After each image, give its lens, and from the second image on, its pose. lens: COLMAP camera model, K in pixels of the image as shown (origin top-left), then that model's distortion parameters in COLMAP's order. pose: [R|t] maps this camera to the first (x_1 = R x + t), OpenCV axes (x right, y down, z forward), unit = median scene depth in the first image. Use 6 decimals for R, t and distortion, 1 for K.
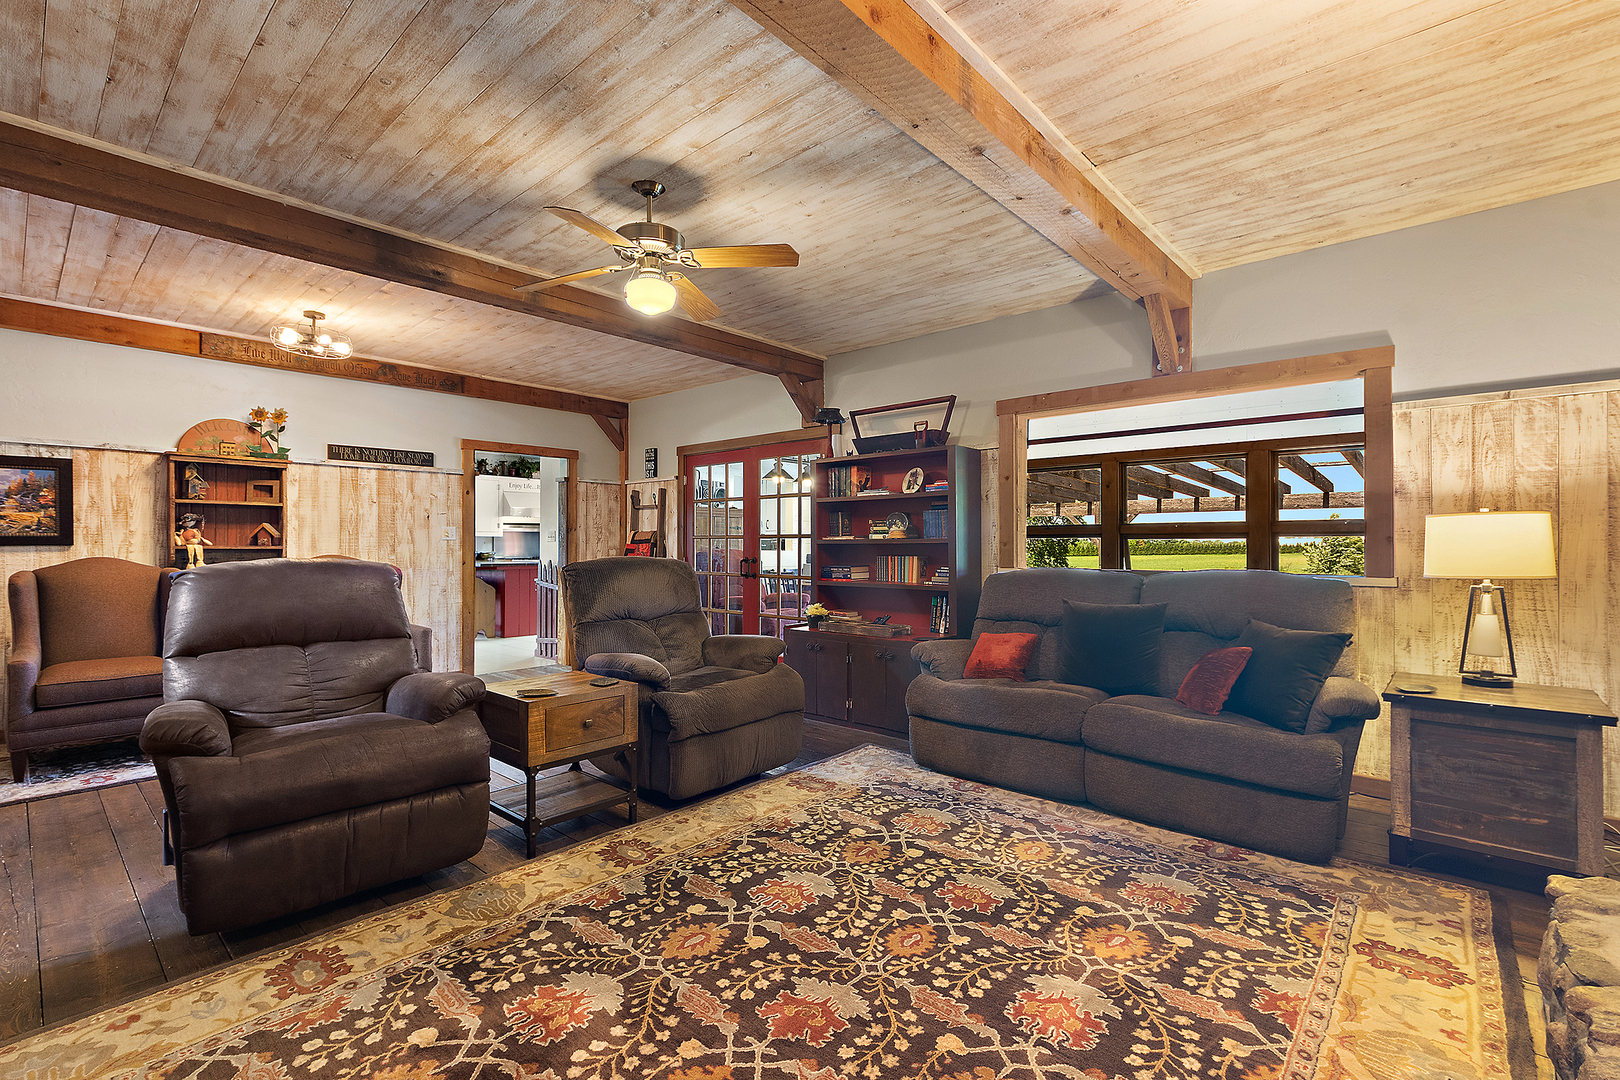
lens RADIAL K [[722.2, 0, 809.3], [0, 722.2, 537.6], [0, 0, 1]] dist [-0.012911, 0.007133]
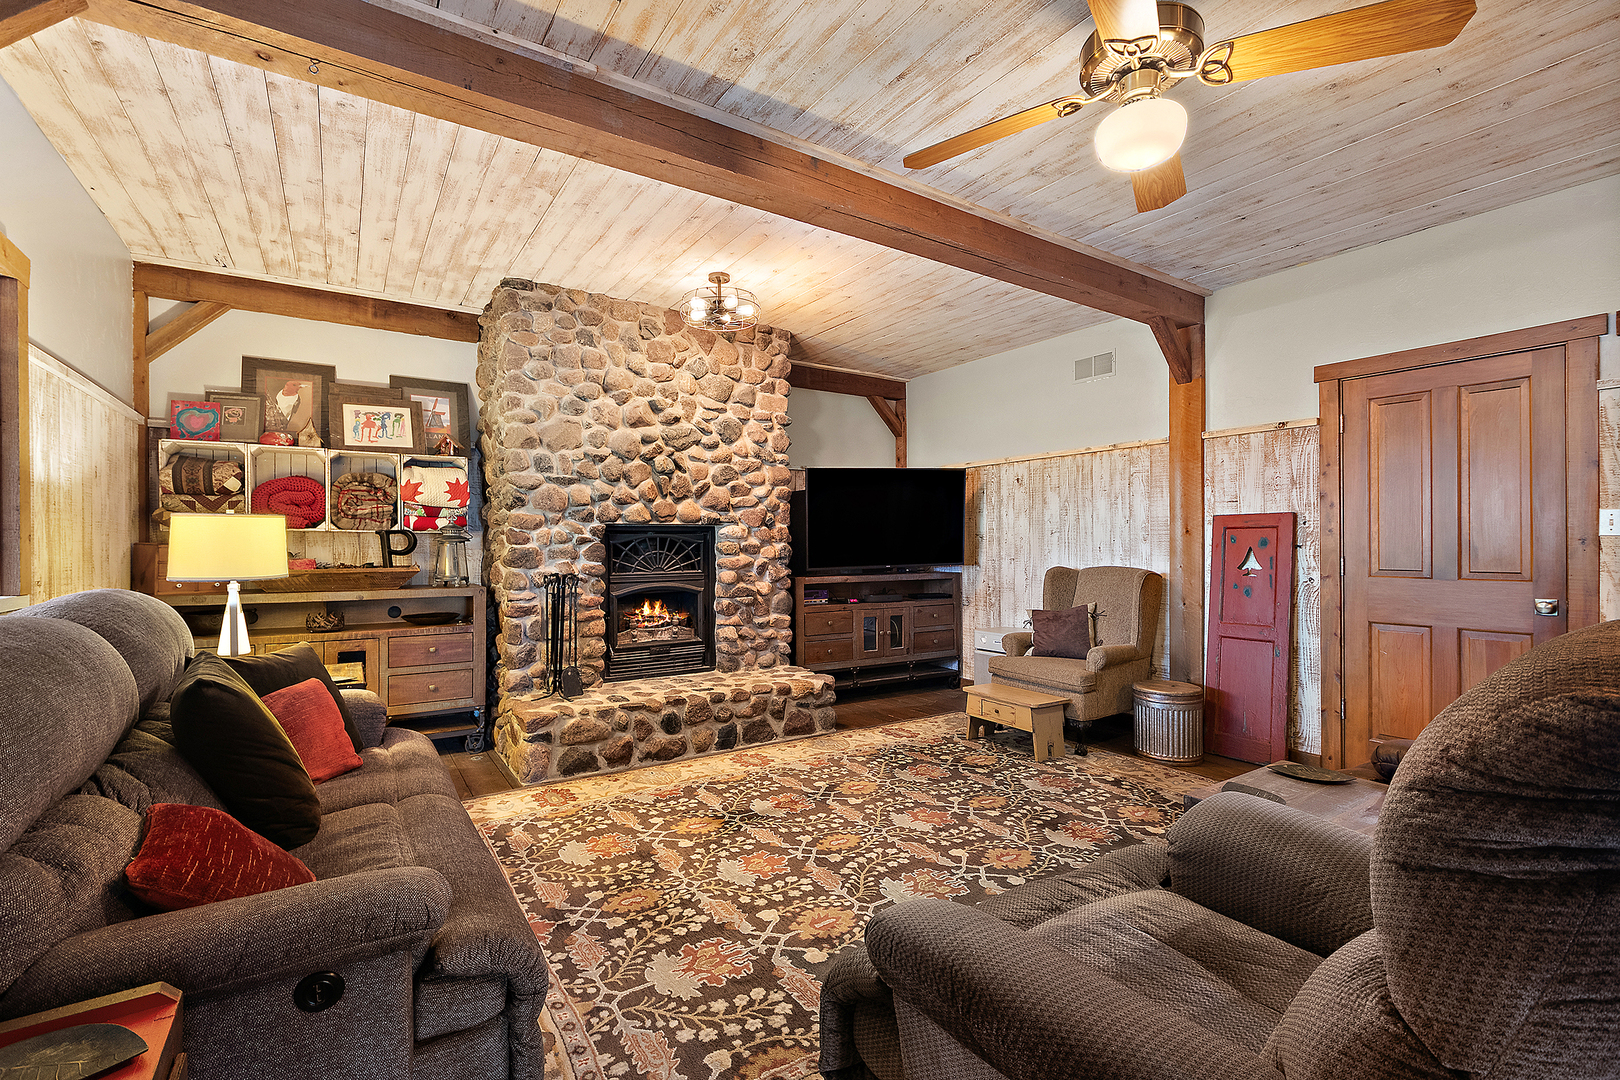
lens RADIAL K [[722.2, 0, 809.3], [0, 722.2, 537.6], [0, 0, 1]] dist [-0.012911, 0.007133]
pose [[-0.966569, 0.005160, 0.256356, -0.139901], [0.000928, 0.999861, -0.016628, 0.020571], [-0.256407, -0.015834, -0.966439, 2.191929]]
